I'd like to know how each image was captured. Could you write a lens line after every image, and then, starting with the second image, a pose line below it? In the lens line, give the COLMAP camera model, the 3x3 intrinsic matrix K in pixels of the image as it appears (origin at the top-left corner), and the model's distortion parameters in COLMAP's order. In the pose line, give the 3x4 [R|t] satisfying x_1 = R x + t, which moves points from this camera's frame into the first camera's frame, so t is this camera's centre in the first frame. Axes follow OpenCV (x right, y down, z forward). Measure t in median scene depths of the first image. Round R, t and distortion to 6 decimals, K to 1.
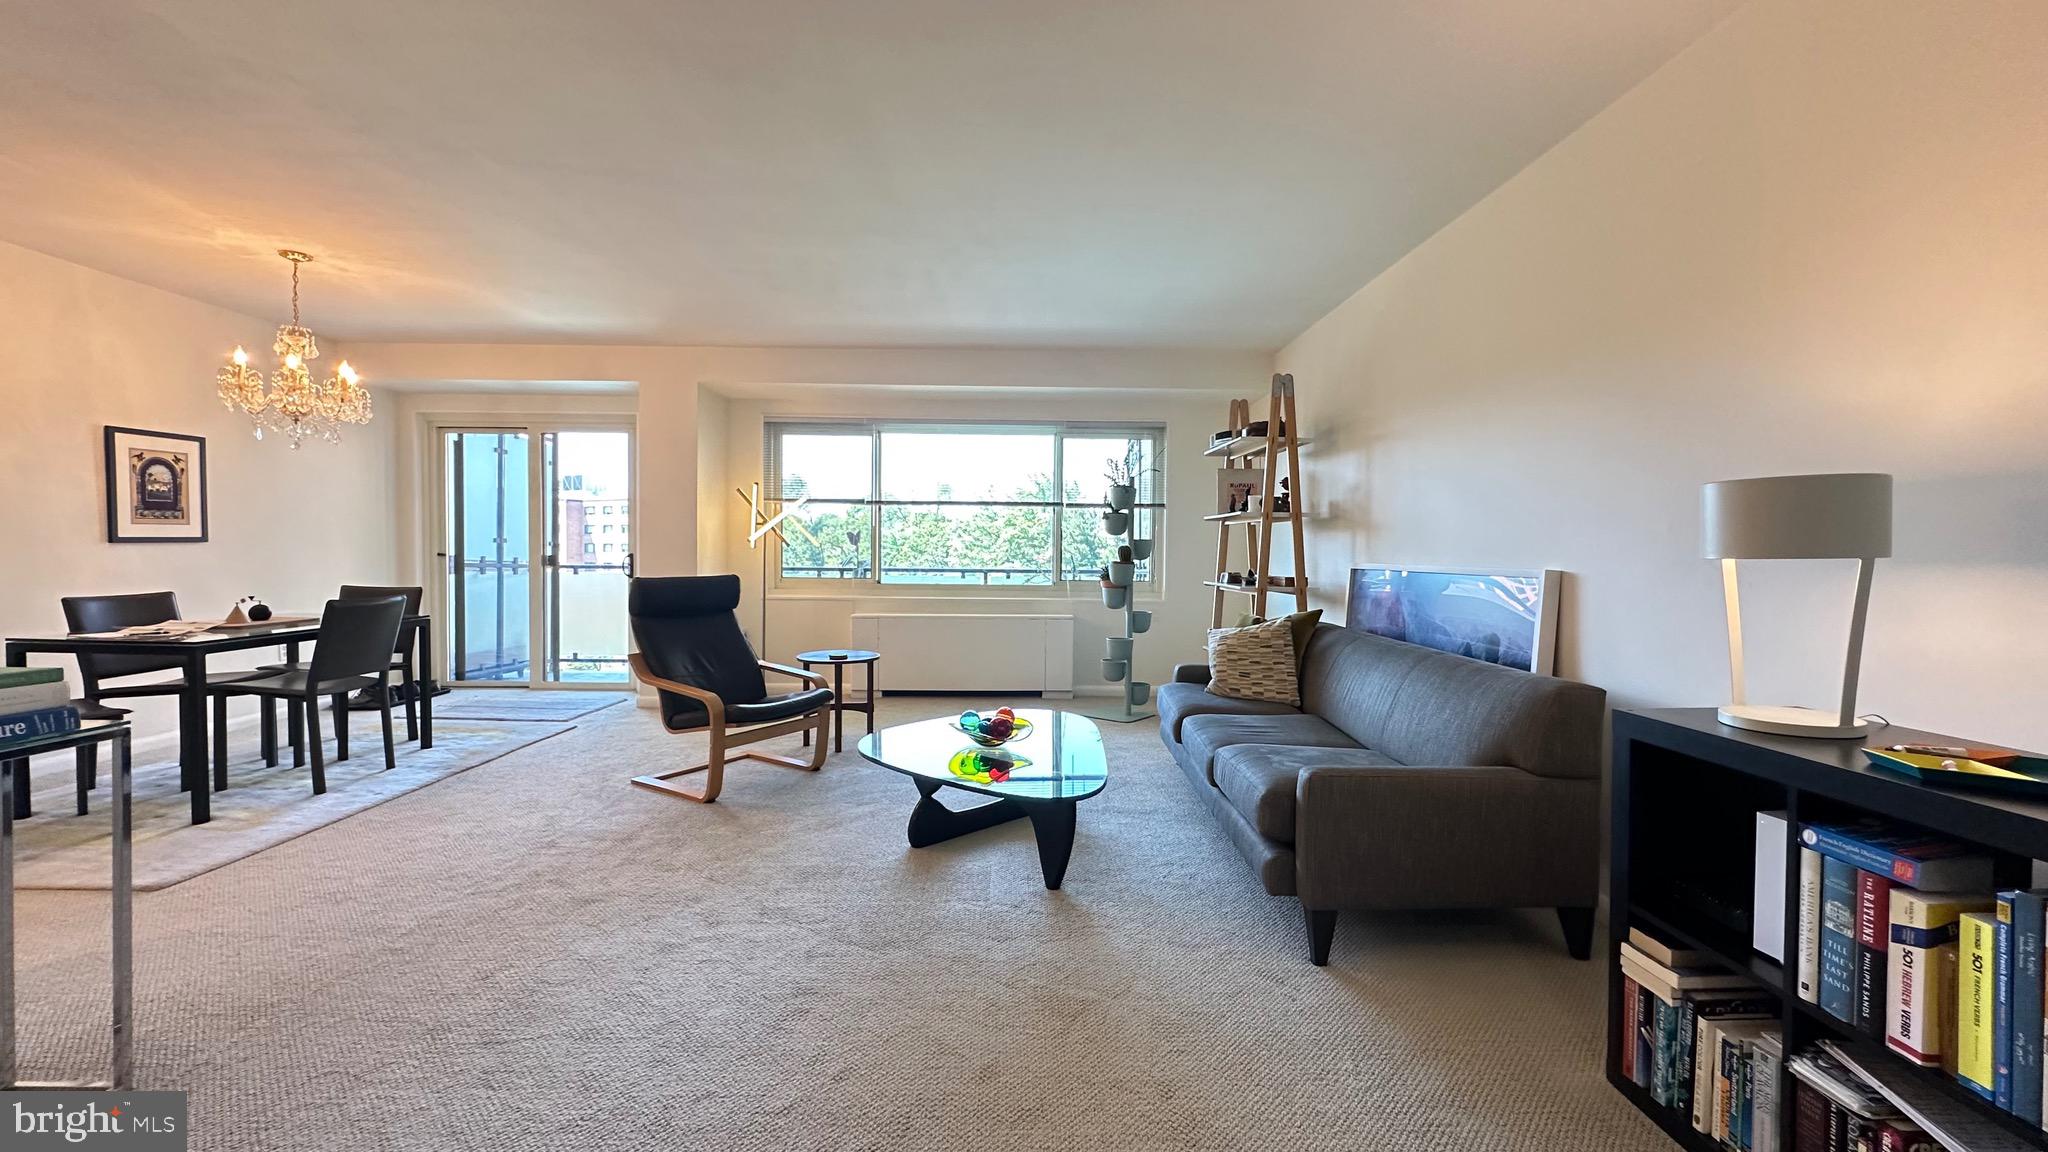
lens RADIAL K [[816.8, 0, 1024.0], [0, 816.8, 576.0], [0, 0, 1]] dist [-0.000114, -0.000068]
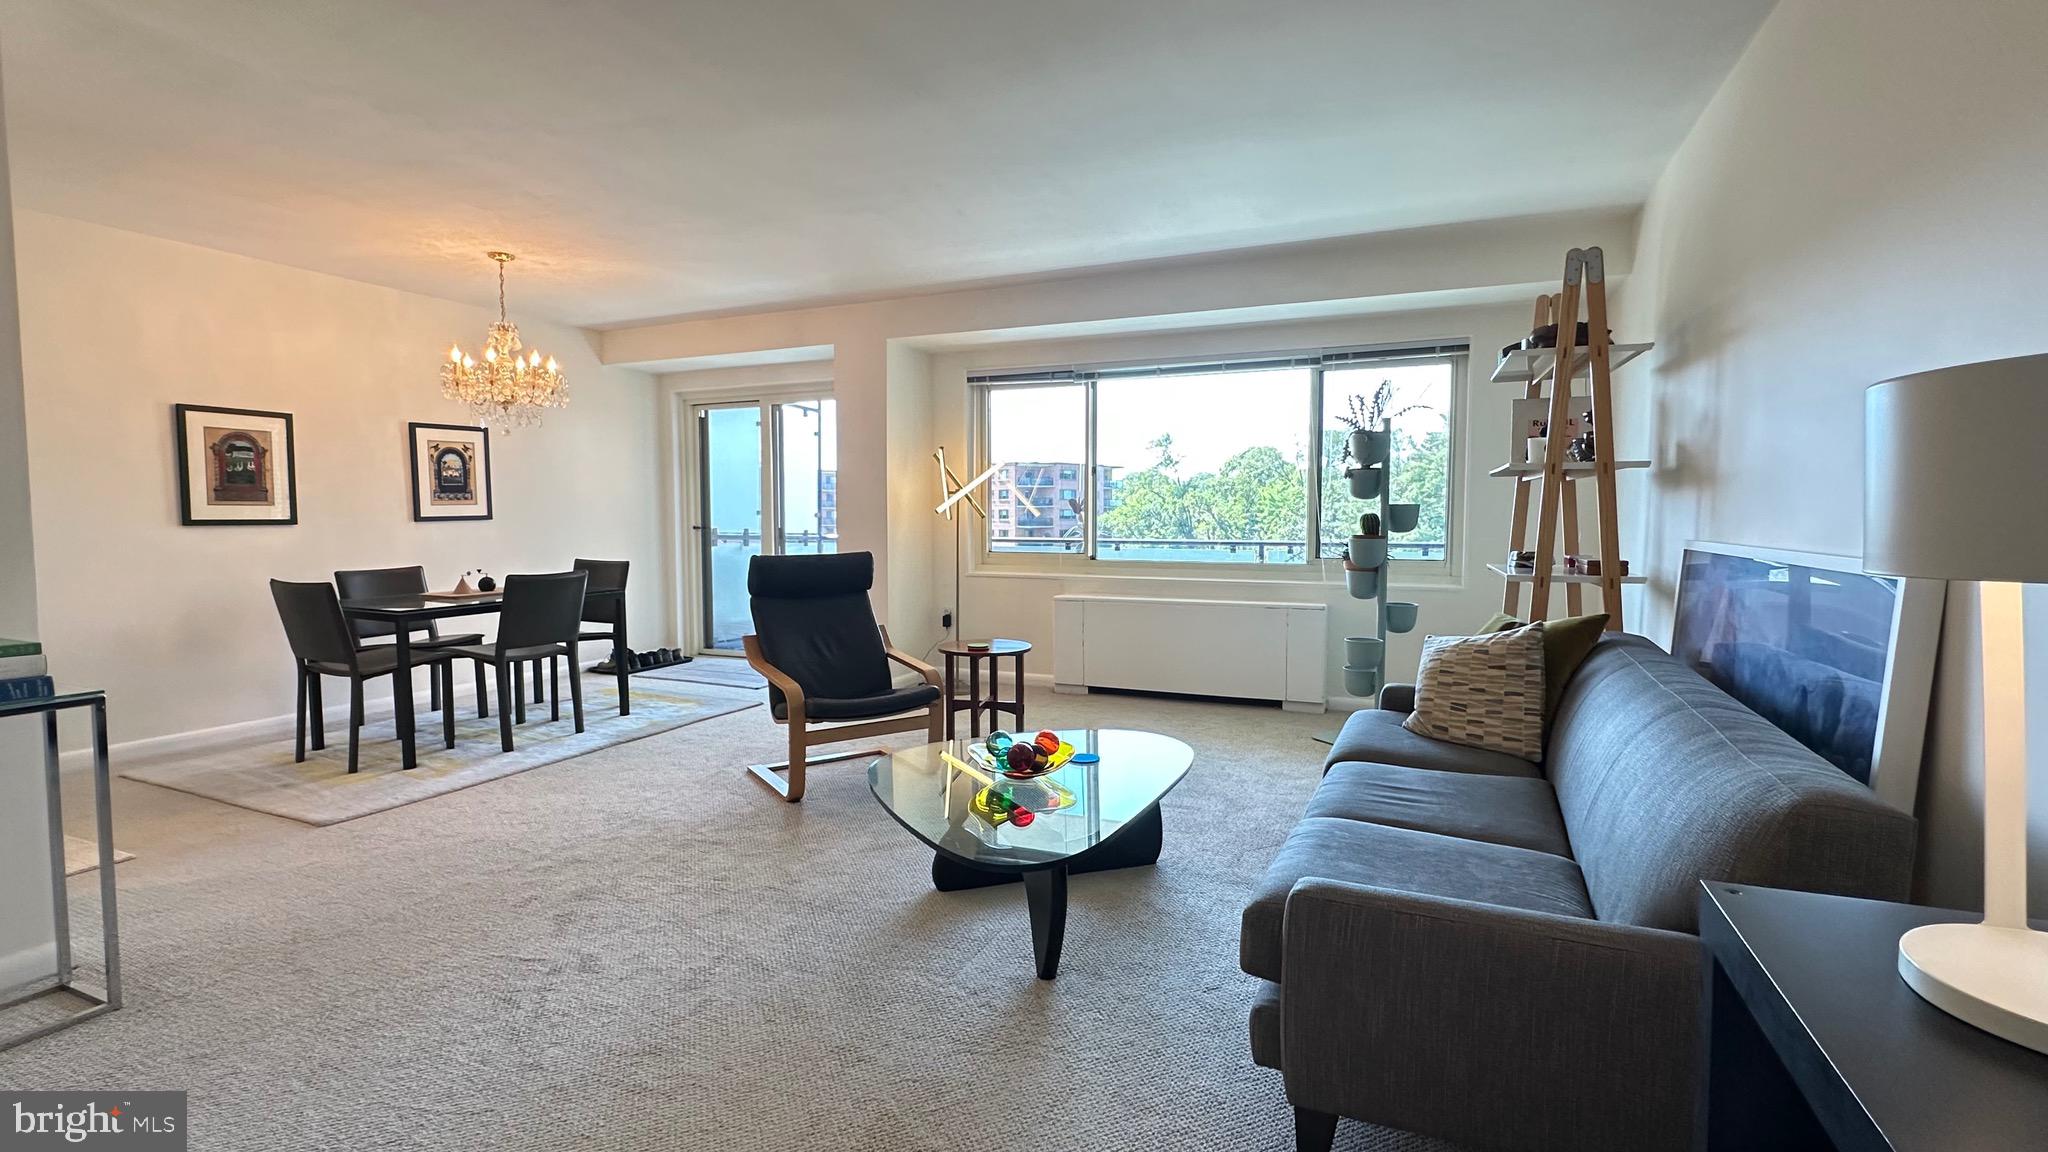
lens RADIAL K [[927.8, 0, 1024.0], [0, 927.8, 576.0], [0, 0, 1]] dist [-0.000944, 0.000277]
pose [[0.908499, 0.017599, -0.417517, 0.255513], [-0.002804, 0.999347, 0.036024, -0.013615], [0.417878, -0.031557, 0.907955, 0.154145]]
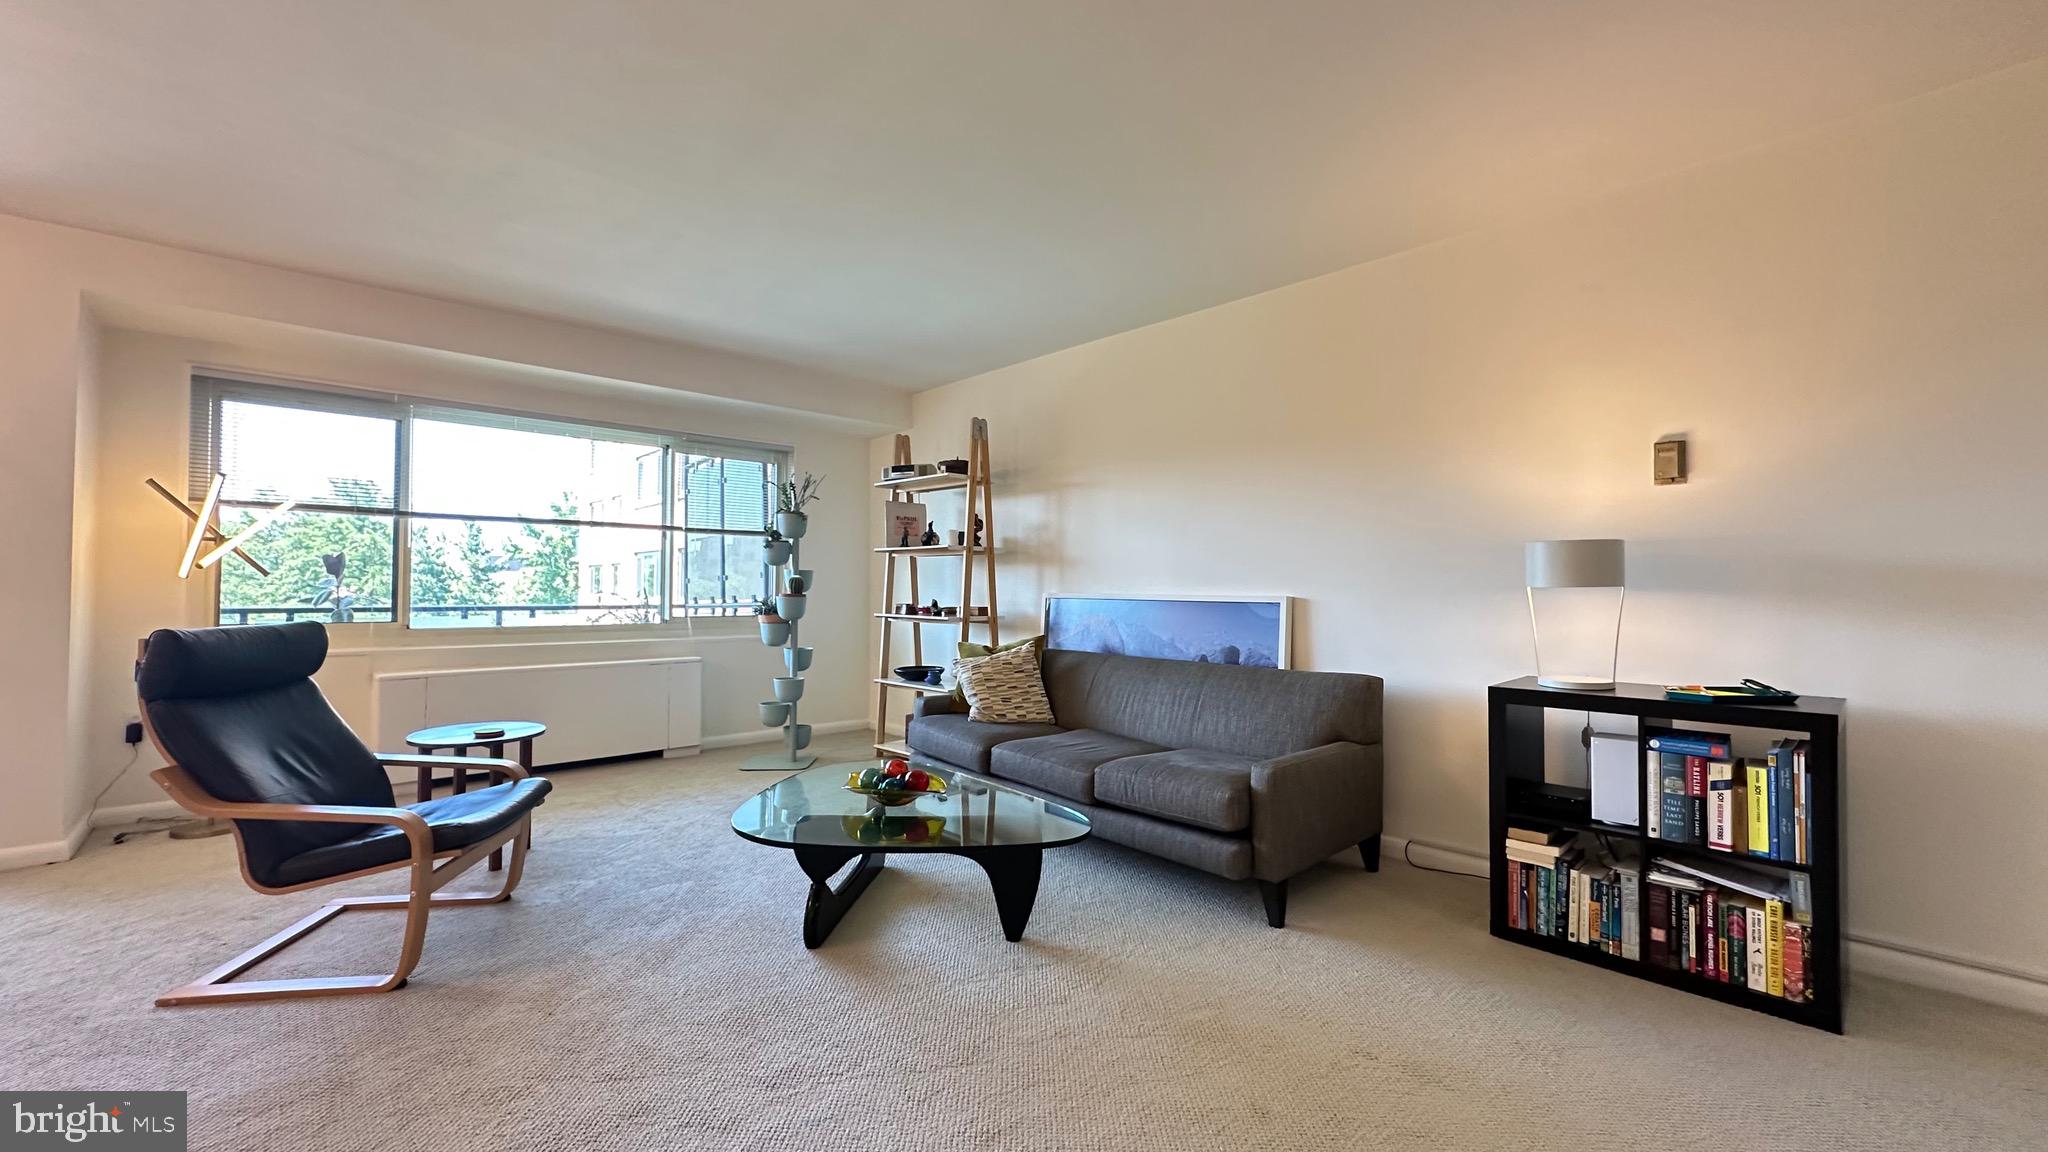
lens RADIAL K [[815.9, 0, 1024.0], [0, 815.9, 576.0], [0, 0, 1]] dist [-0.001467, -0.000339]
pose [[0.743352, 0.005729, 0.668876, -0.407190], [0.020488, 0.999299, -0.031328, -0.005479], [-0.668586, 0.036992, 0.742714, 0.192913]]
